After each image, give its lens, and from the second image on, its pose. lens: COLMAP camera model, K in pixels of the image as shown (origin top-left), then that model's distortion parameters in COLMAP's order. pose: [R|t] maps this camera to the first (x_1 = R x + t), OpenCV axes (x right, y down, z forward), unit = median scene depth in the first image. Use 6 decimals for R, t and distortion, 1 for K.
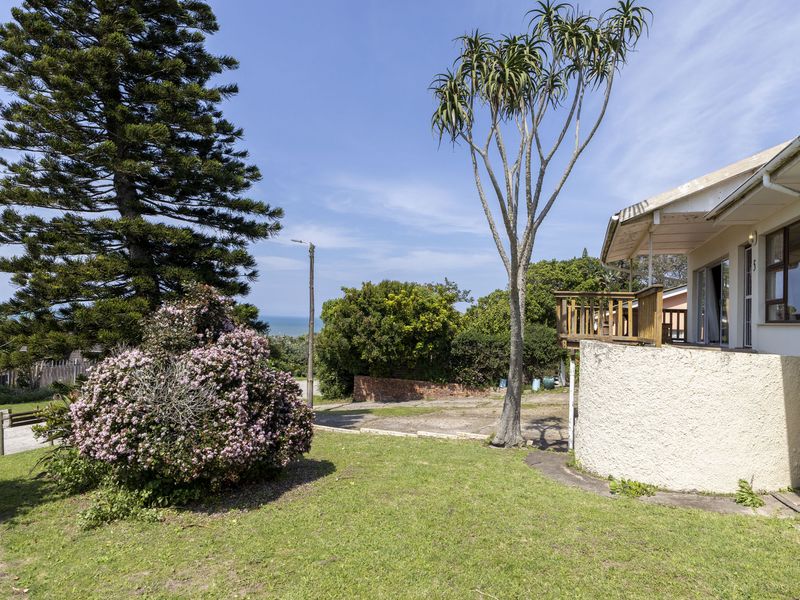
lens RADIAL K [[482.0, 0, 416.9], [0, 482.0, 298.1], [0, 0, 1]] dist [0.000065, -0.001611]
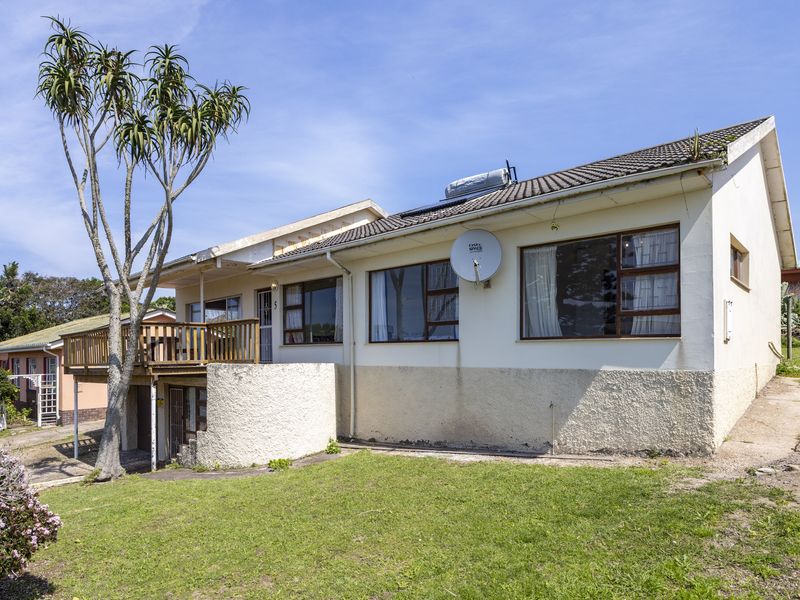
lens RADIAL K [[482.0, 0, 416.9], [0, 482.0, 298.1], [0, 0, 1]] dist [0.000065, -0.001611]
pose [[0.387289, 0.060441, 0.919975, -0.527832], [-0.018106, 0.998155, -0.057955, -0.013711], [-0.921781, 0.005788, 0.387668, 0.053819]]
